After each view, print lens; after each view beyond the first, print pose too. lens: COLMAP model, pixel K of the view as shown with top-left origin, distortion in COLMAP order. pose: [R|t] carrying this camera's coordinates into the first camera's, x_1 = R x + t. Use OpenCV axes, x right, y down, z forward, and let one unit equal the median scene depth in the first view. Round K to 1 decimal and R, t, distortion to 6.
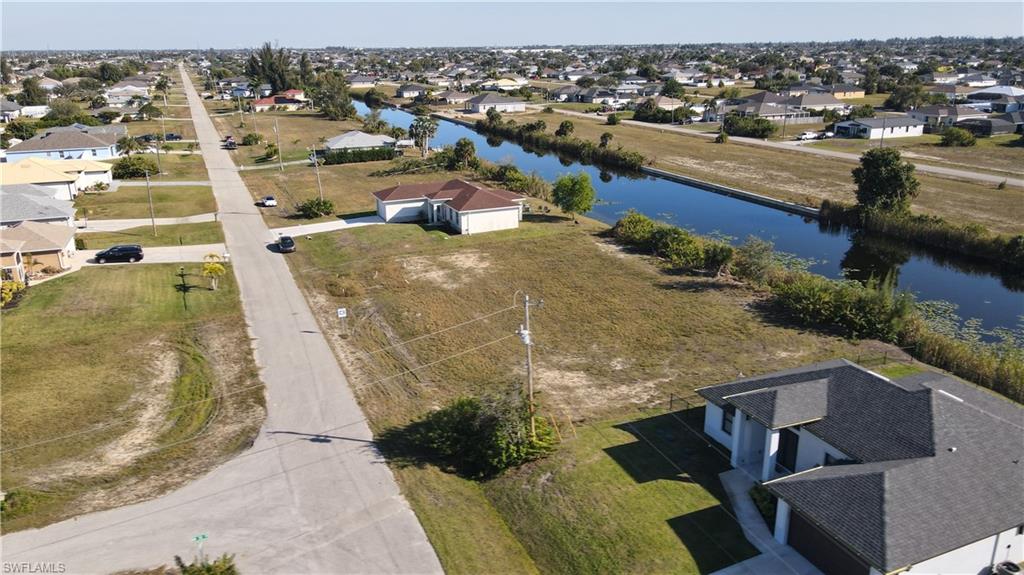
lens RADIAL K [[751.5, 0, 512.0], [0, 751.5, 287.5], [0, 0, 1]] dist [-0.007629, 0.051322]
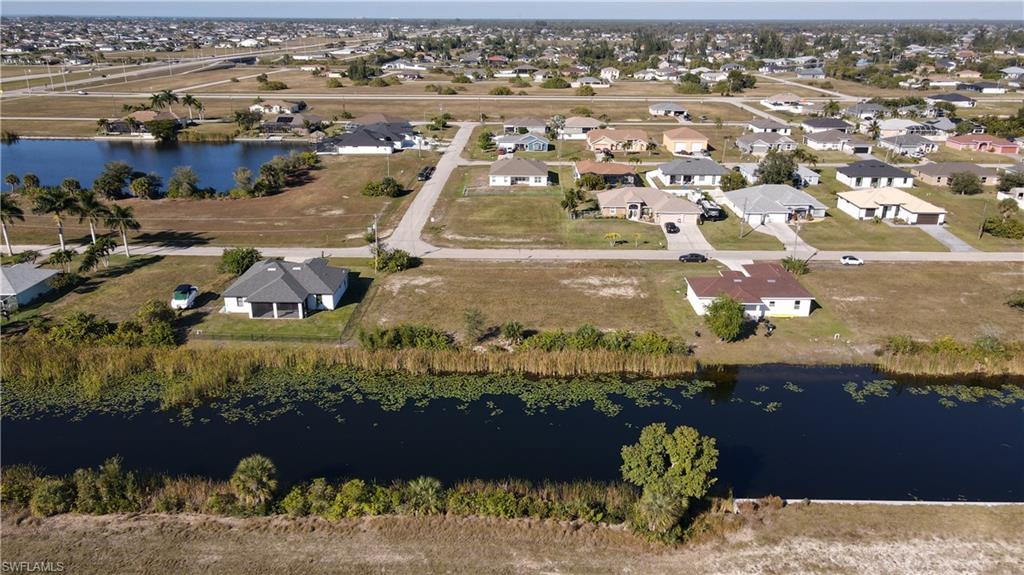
lens RADIAL K [[751.5, 0, 512.0], [0, 751.5, 287.5], [0, 0, 1]] dist [-0.007629, 0.051322]
pose [[-0.402264, 0.321028, -0.857394, 1.370621], [-0.280936, 0.848042, 0.449333, -0.691097], [0.871355, 0.421623, -0.250949, 1.288876]]
